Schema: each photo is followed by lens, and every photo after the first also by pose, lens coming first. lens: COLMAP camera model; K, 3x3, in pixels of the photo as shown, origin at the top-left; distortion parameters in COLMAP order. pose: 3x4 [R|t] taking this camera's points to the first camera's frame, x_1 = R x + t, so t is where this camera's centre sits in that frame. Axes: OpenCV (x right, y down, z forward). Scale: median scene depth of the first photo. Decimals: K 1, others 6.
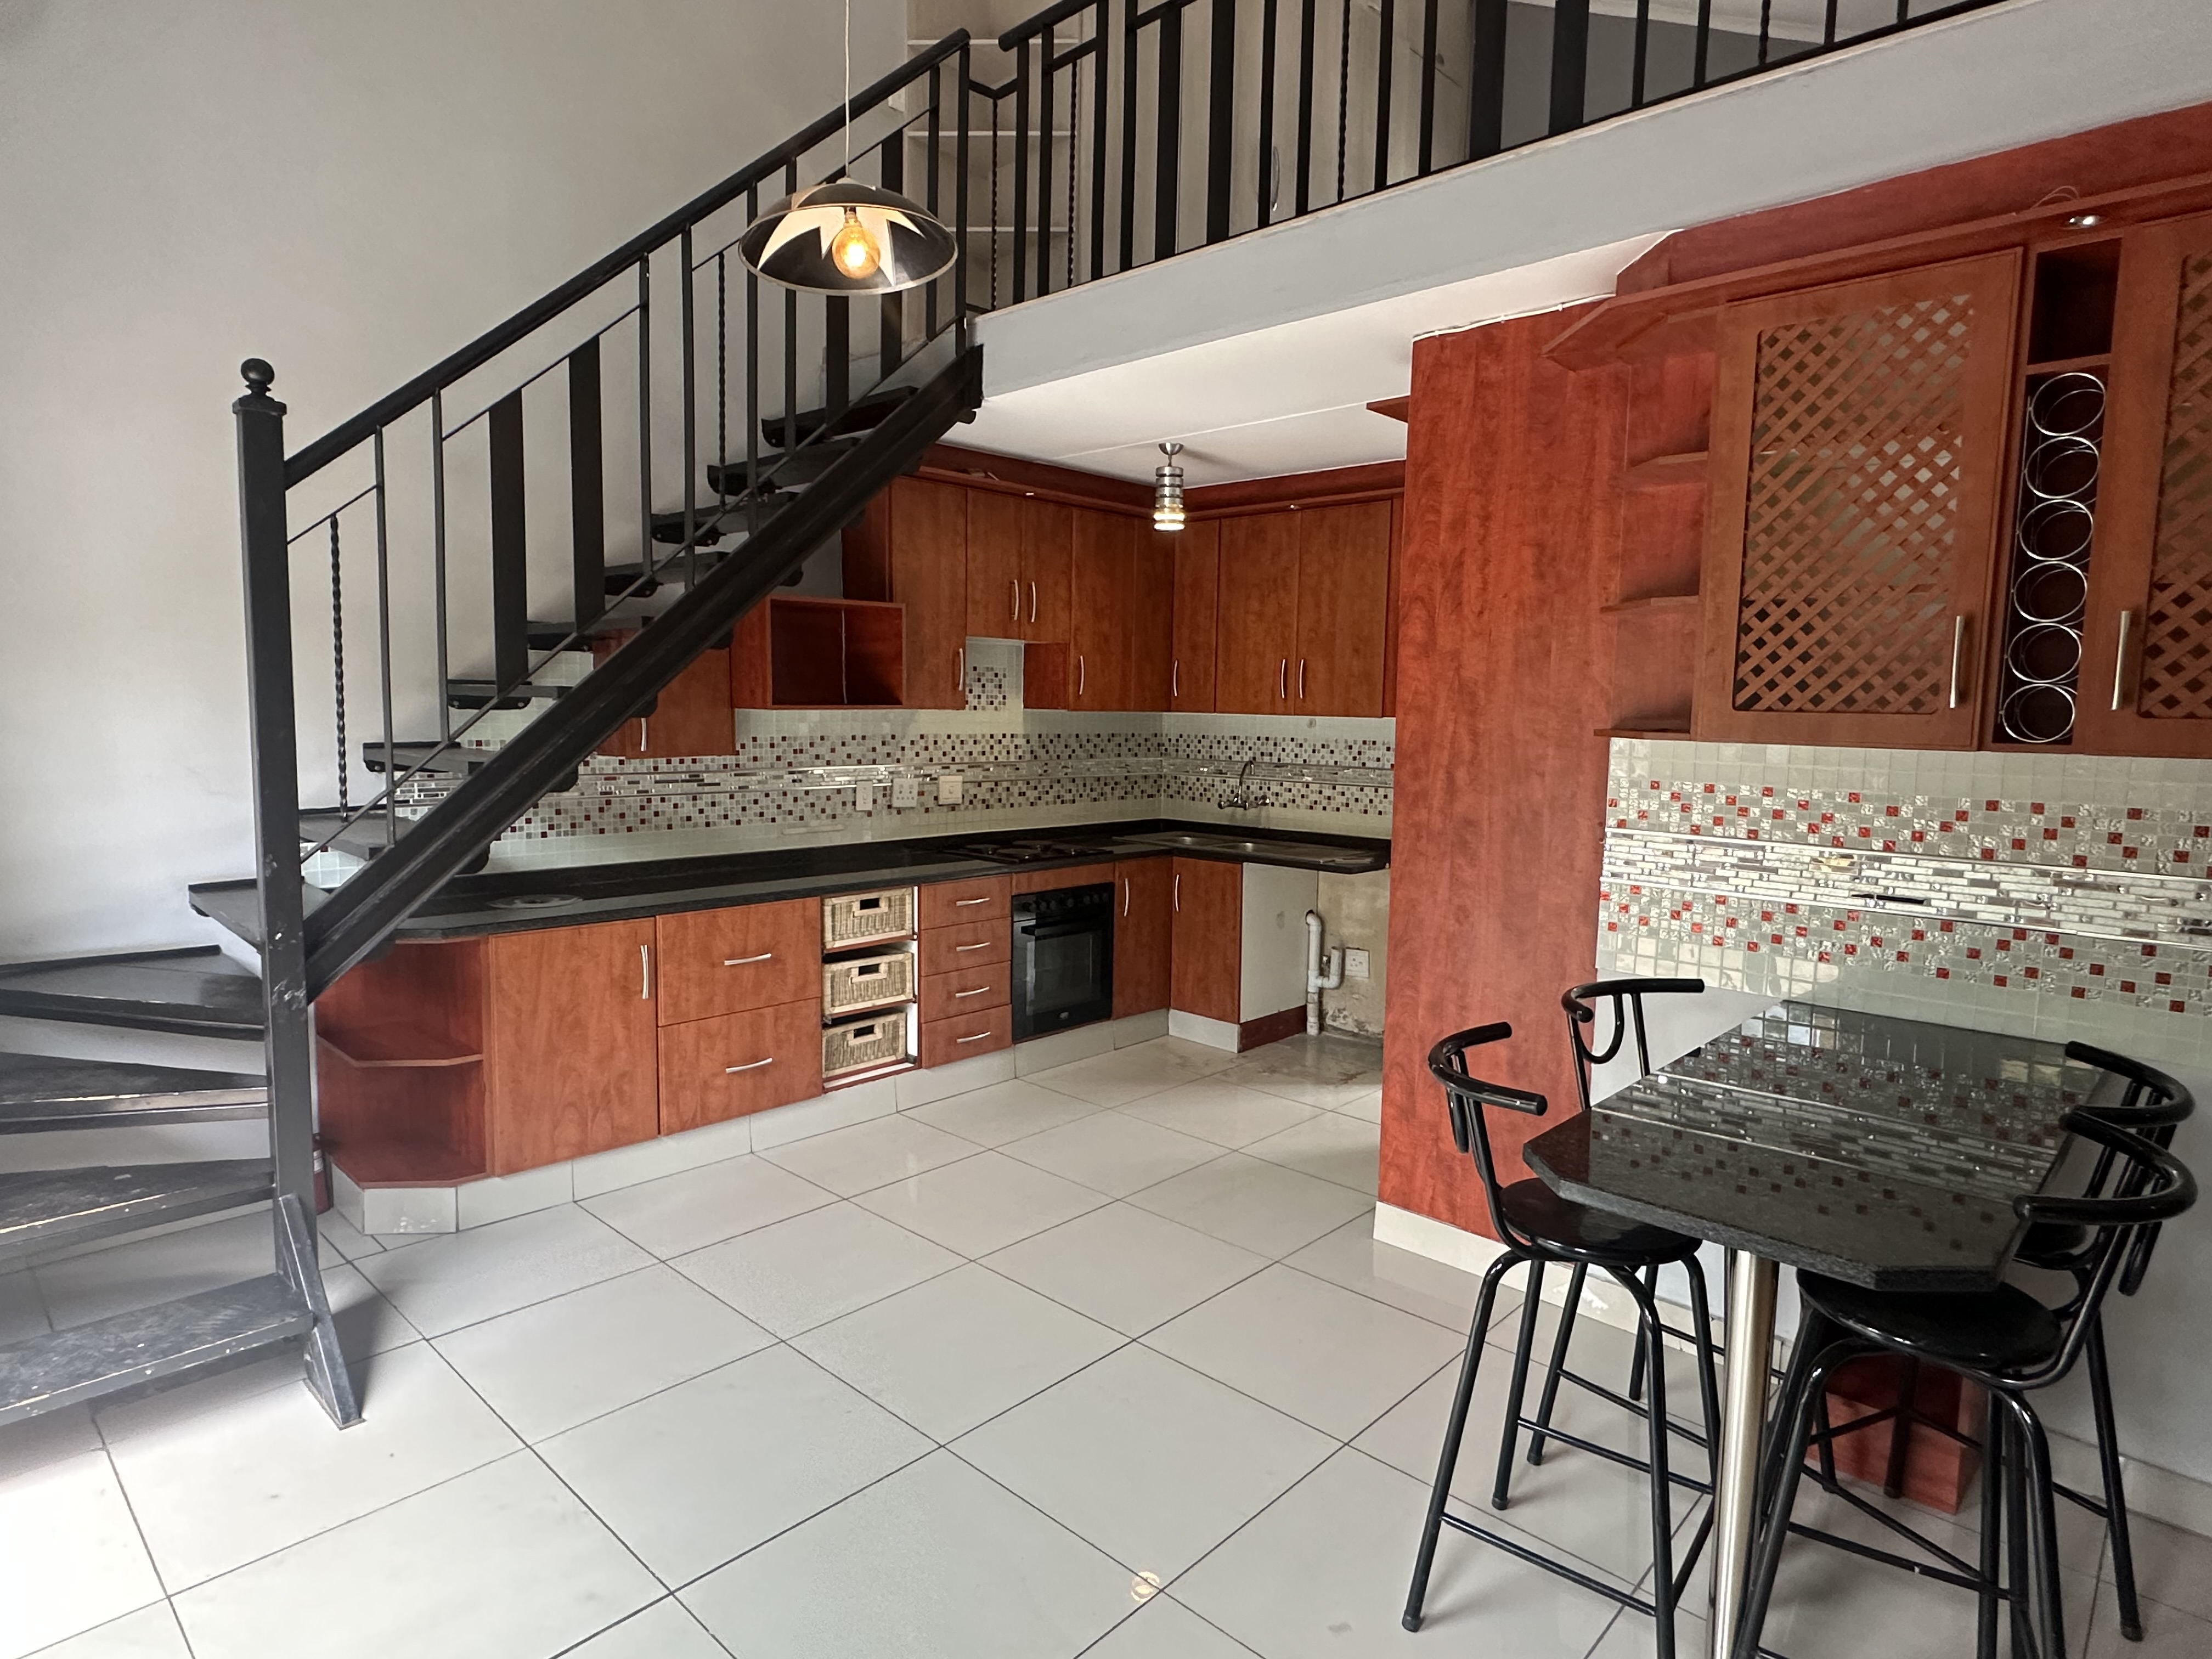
lens RADIAL K [[1231.8, 0, 1106.0], [0, 1231.8, 829.5], [0, 0, 1]] dist [-0.003235, 0.000495]
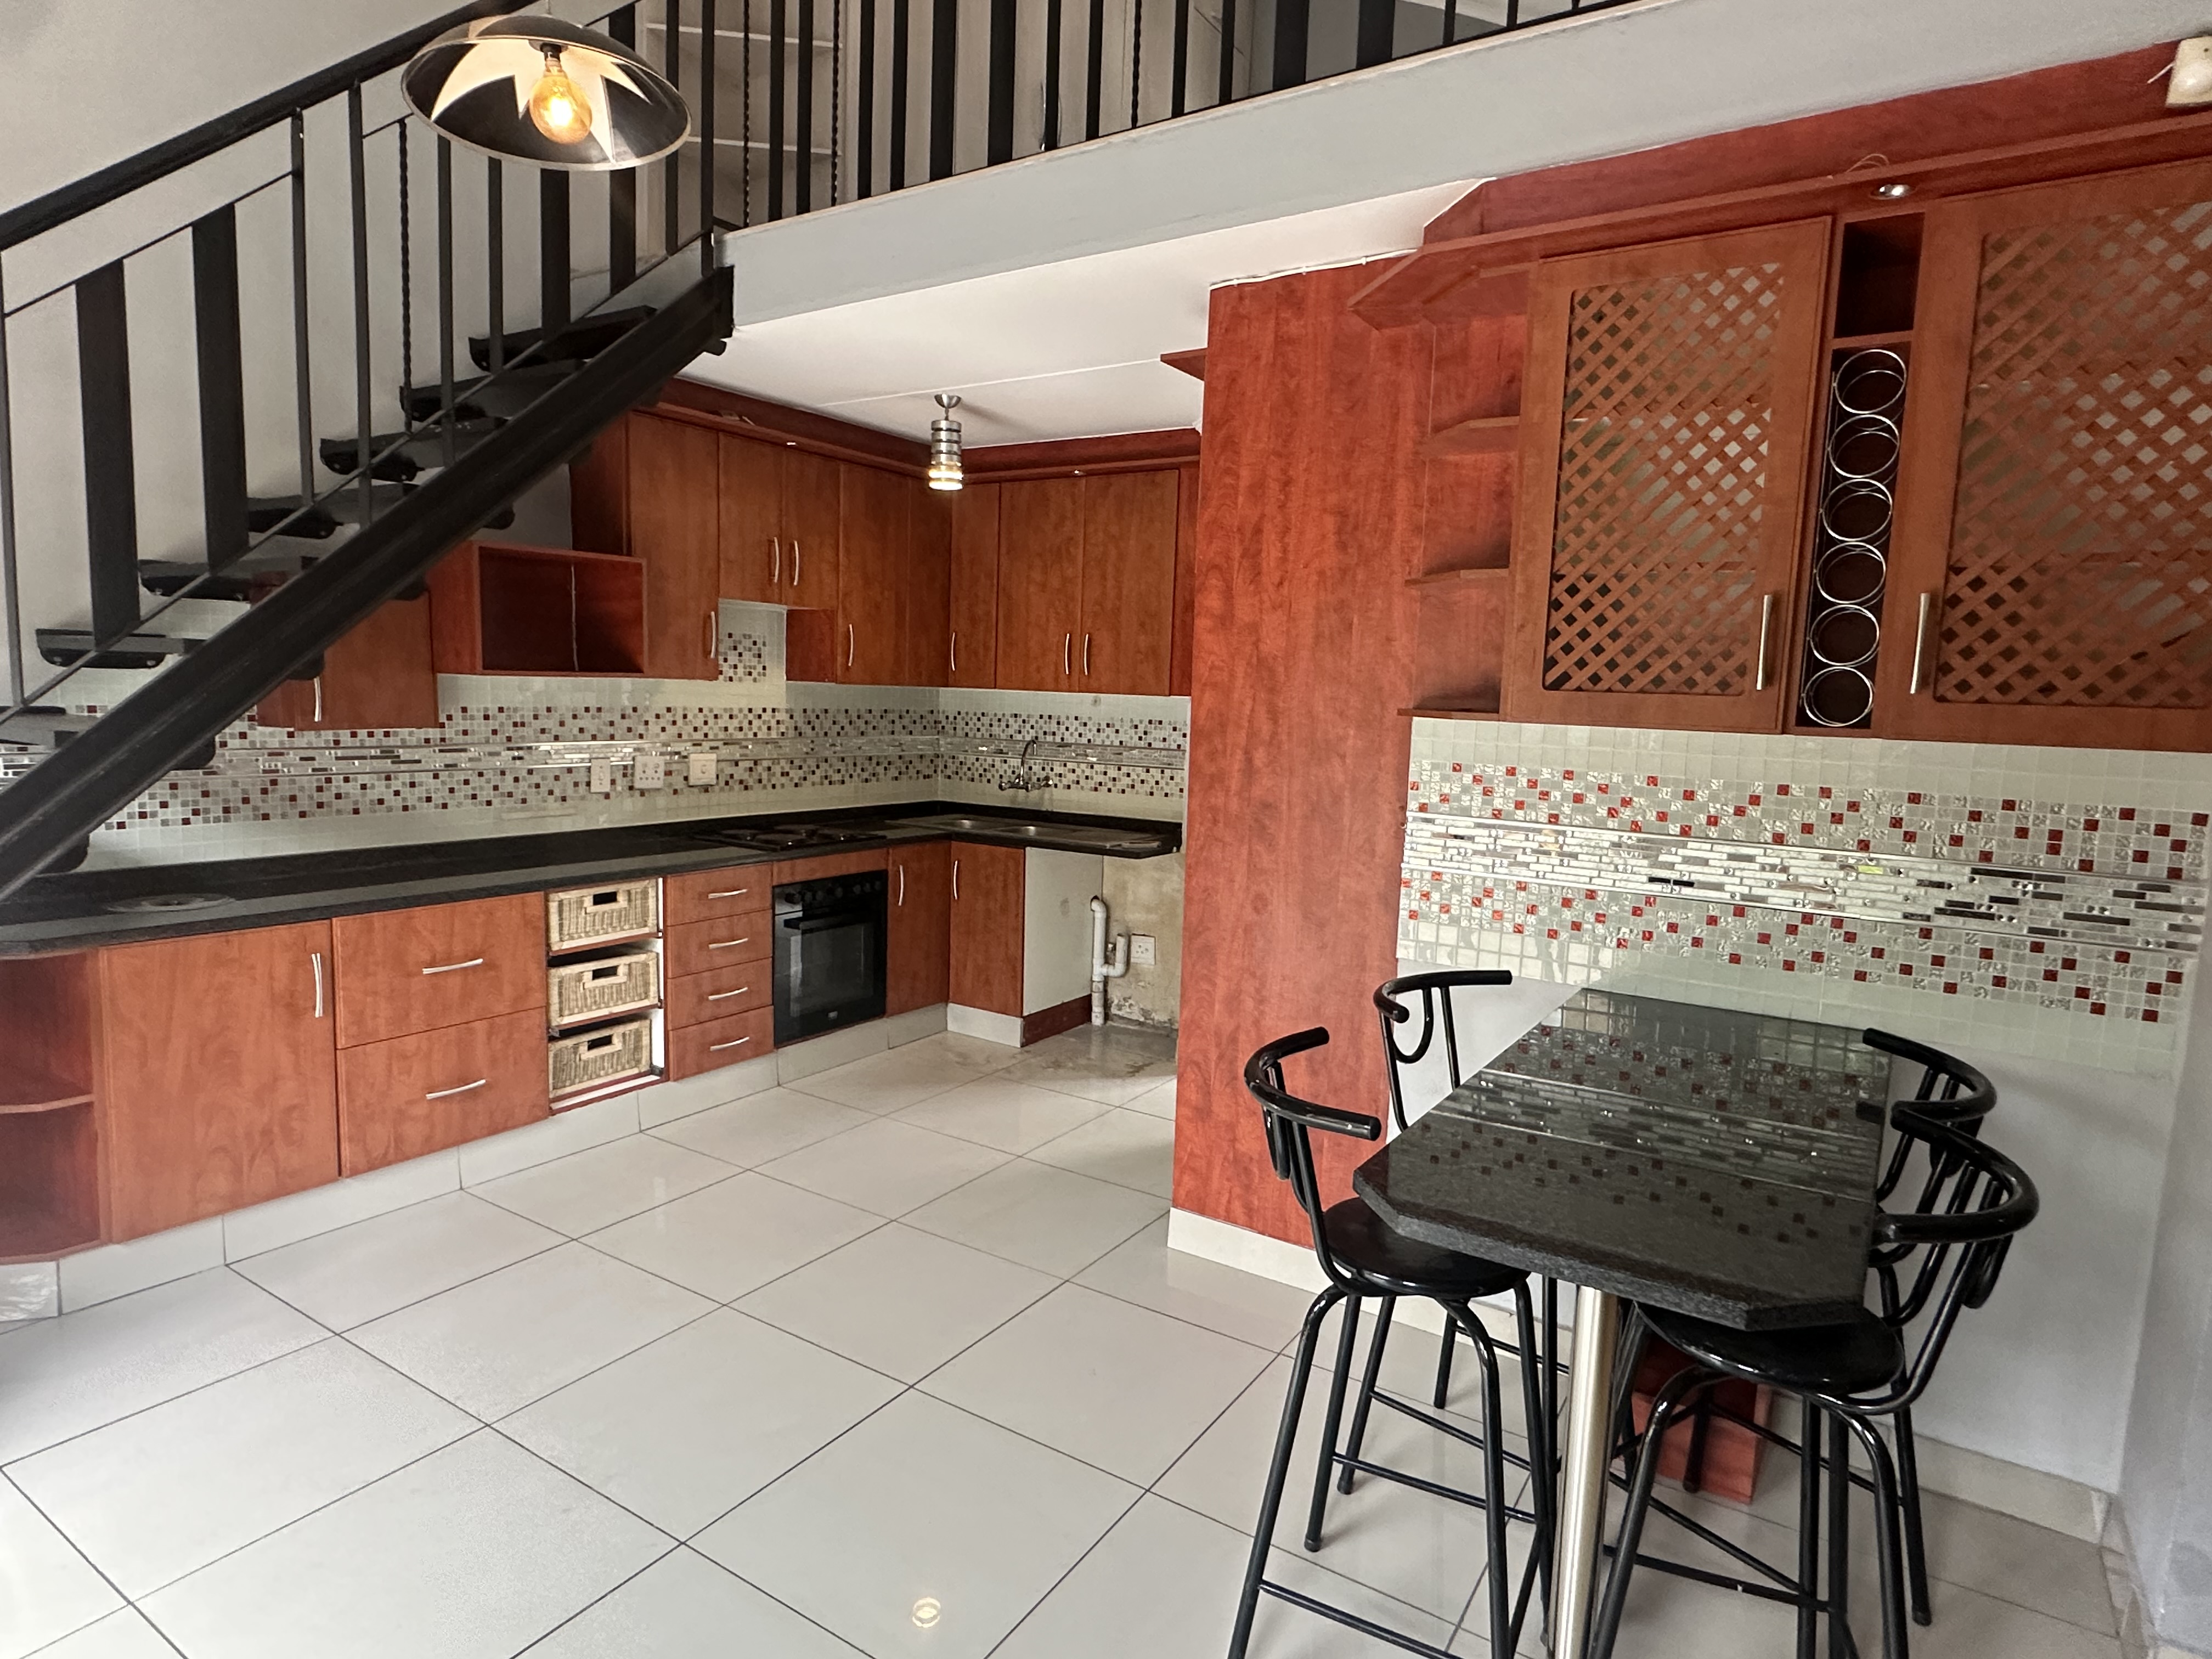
lens RADIAL K [[1230.4, 0, 1112.4], [0, 1230.4, 828.7], [0, 0, 1]] dist [-0.006368, 0.000883]
pose [[0.982720, -0.004526, 0.185043, 0.002412], [0.001692, 0.999879, 0.015471, -0.002695], [-0.185091, -0.014891, 0.982609, 0.077911]]
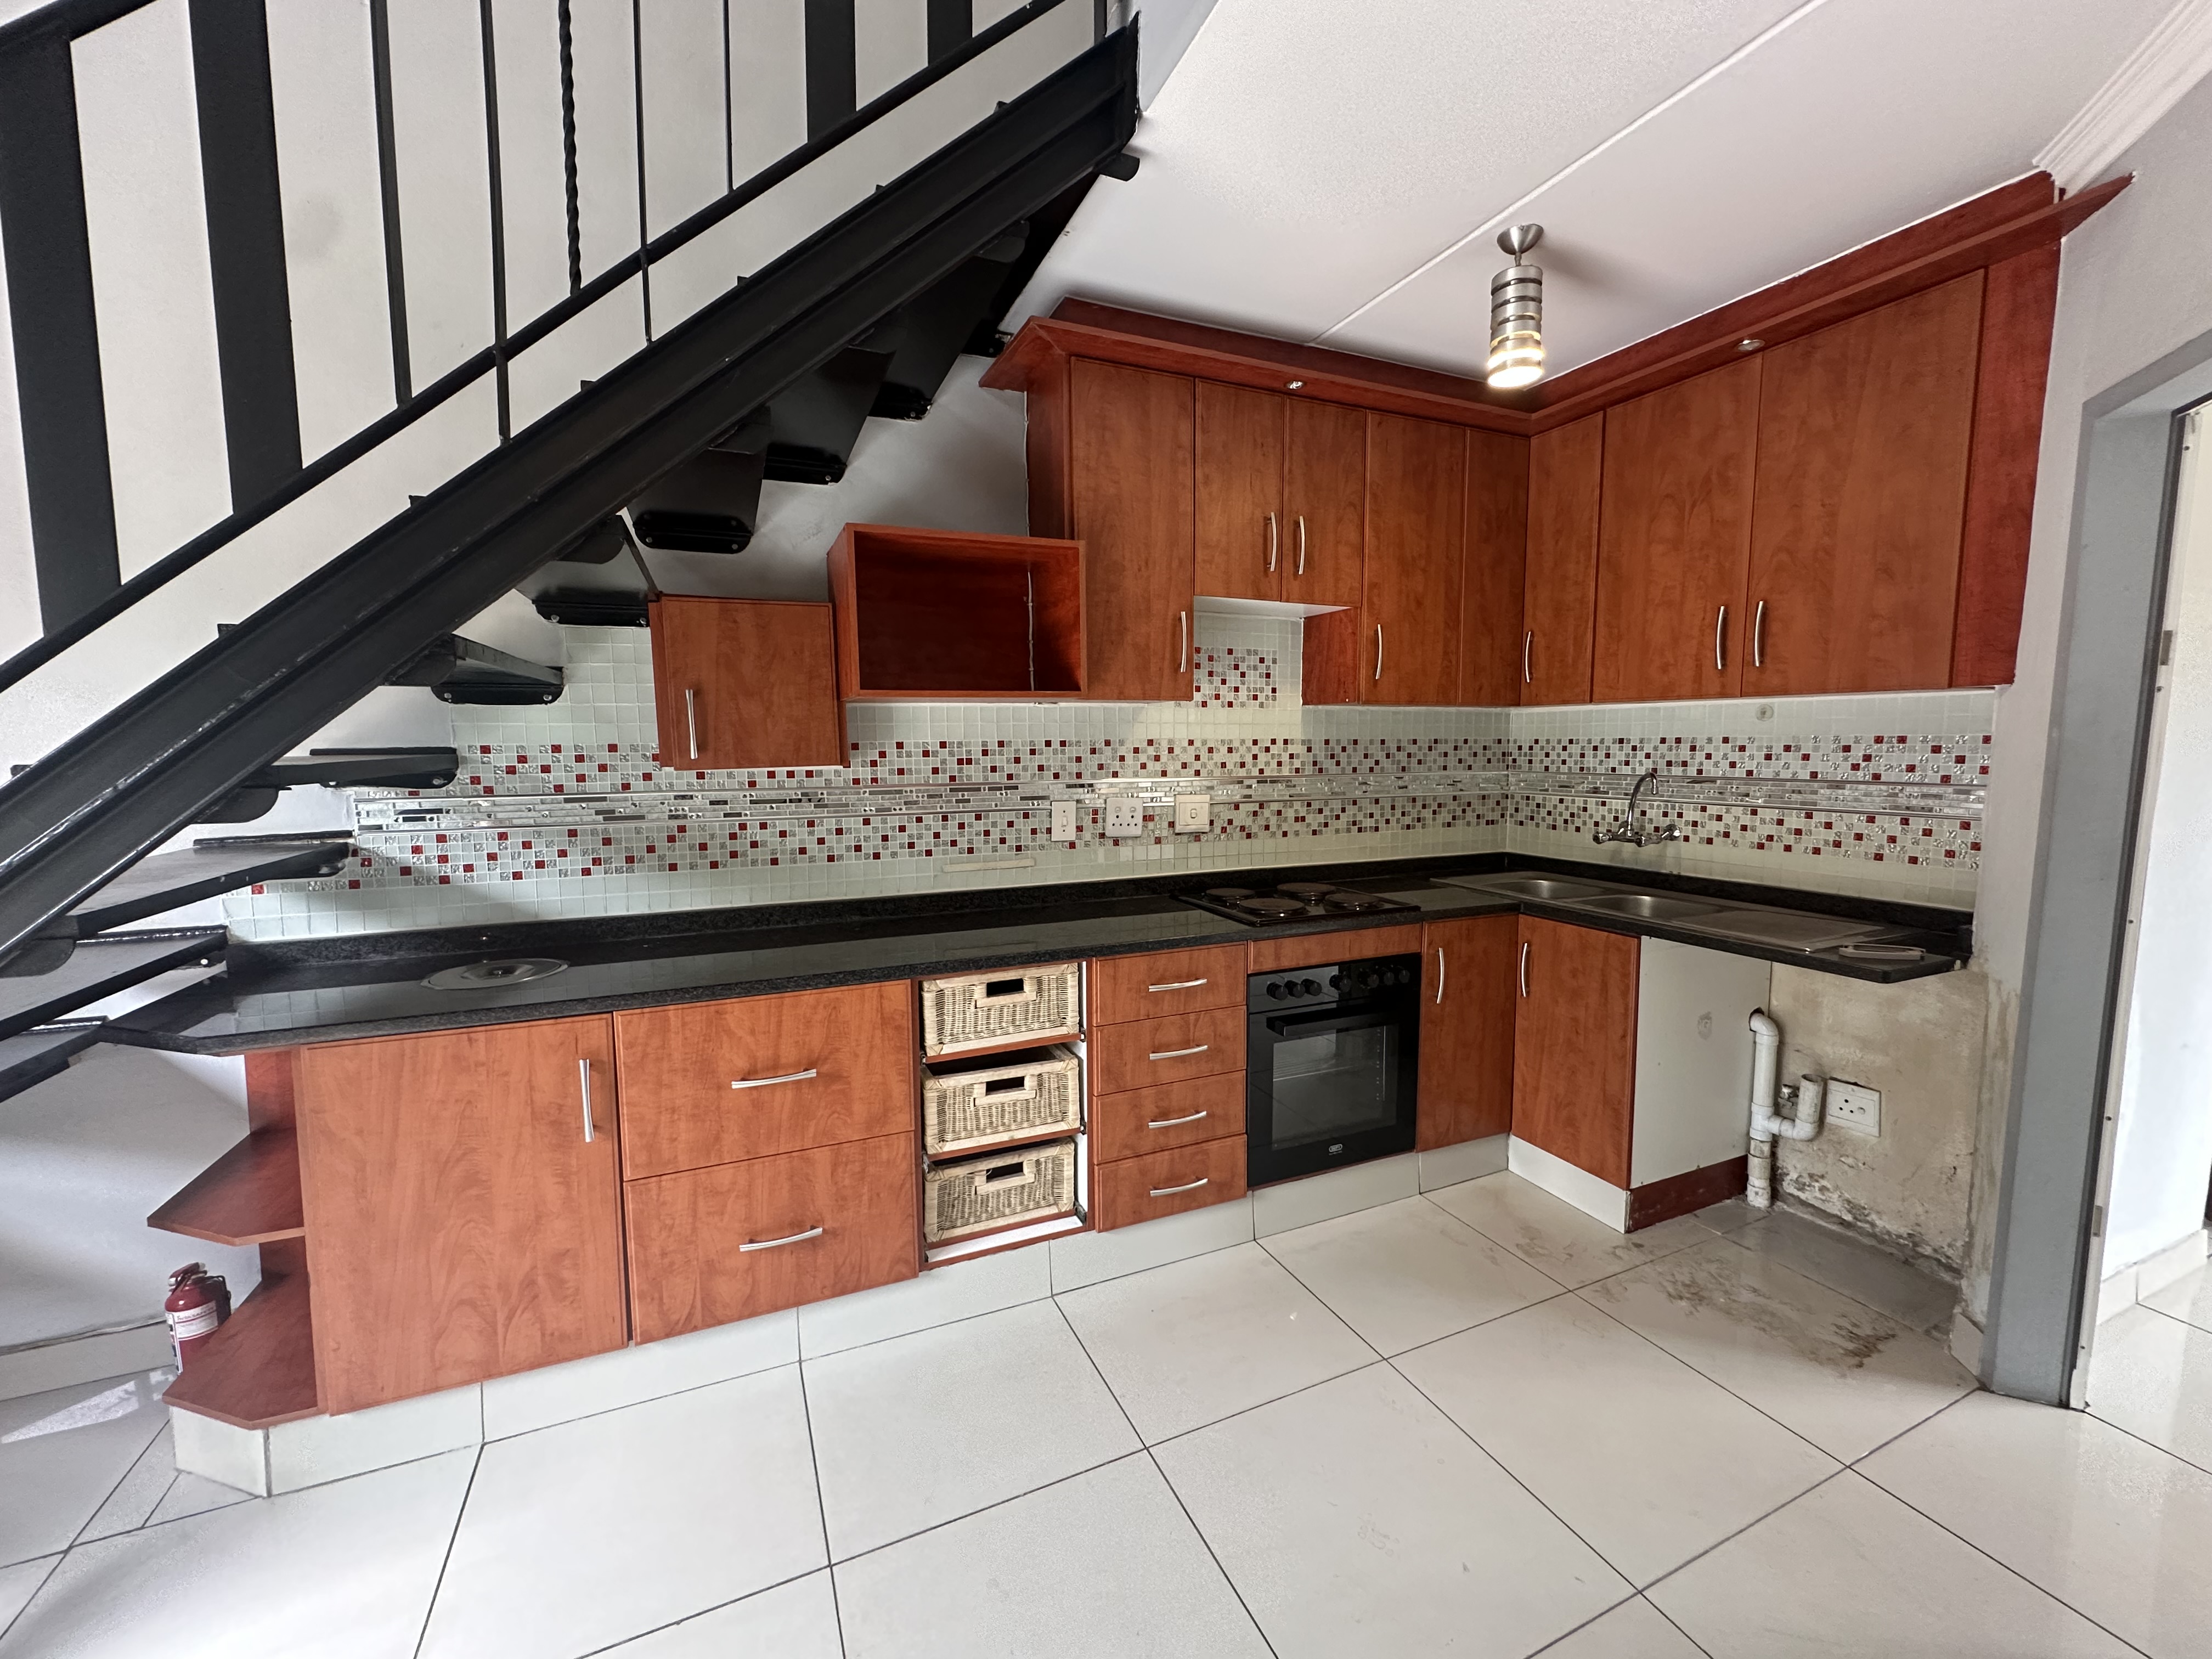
lens RADIAL K [[889.5, 0, 1105.5], [0, 889.5, 825.0], [0, 0, 1]] dist [-0.003502, 0.000404]
pose [[0.921899, 0.015185, -0.387132, 0.046404], [-0.019074, 0.999799, -0.006206, -0.027882], [0.386960, 0.013106, 0.922004, 0.642491]]
